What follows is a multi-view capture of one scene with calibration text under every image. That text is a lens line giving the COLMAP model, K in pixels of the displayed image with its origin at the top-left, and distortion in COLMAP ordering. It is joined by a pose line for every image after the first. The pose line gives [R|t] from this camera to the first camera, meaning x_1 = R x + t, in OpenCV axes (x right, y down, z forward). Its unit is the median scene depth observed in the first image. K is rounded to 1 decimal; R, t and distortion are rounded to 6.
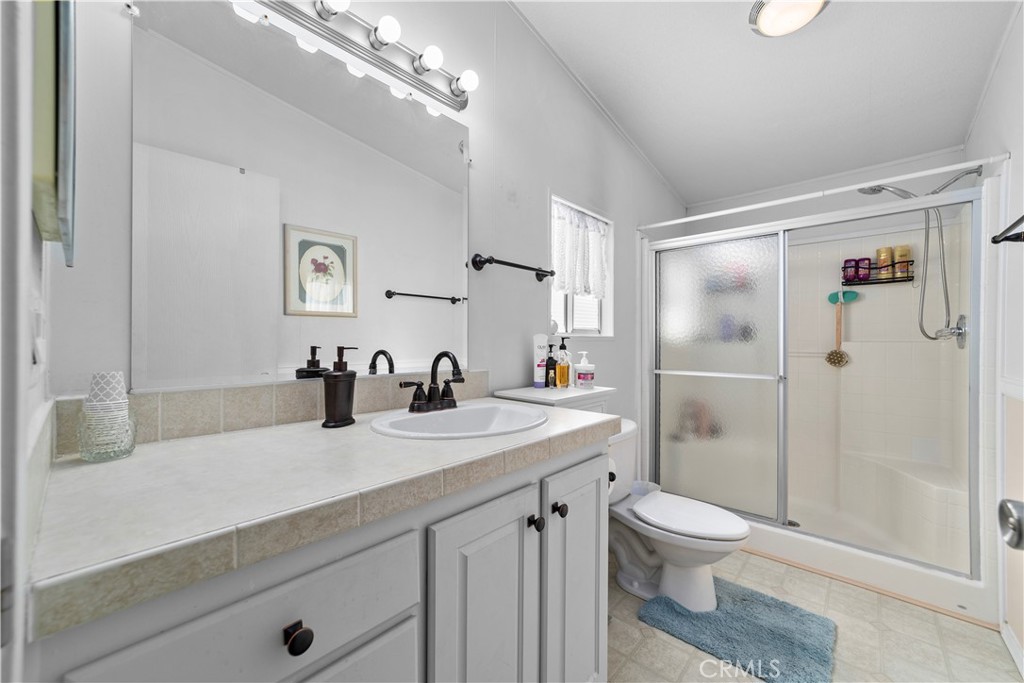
lens RADIAL K [[406.1, 0, 542.2], [0, 406.1, 351.8], [0, 0, 1]] dist [-0.001088, 0.008680]
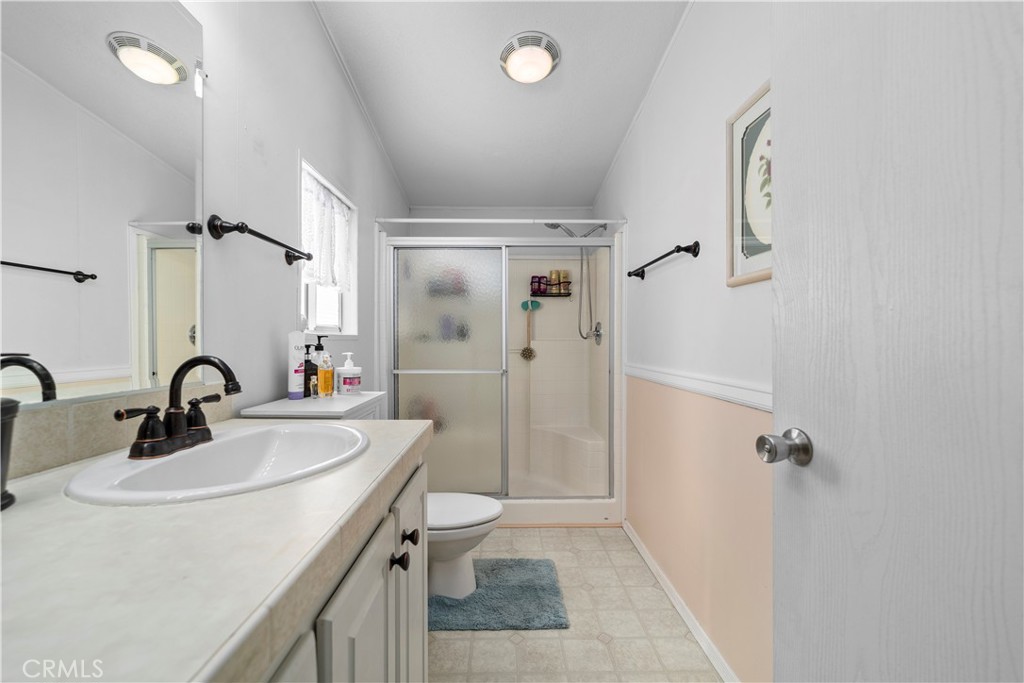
lens RADIAL K [[405.4, 0, 517.4], [0, 405.4, 351.1], [0, 0, 1]] dist [-0.000429, 0.000359]
pose [[0.753938, -0.019139, 0.656666, -0.180932], [0.018833, 0.999794, 0.007517, -0.003056], [-0.656675, 0.006700, 0.754144, 0.108885]]
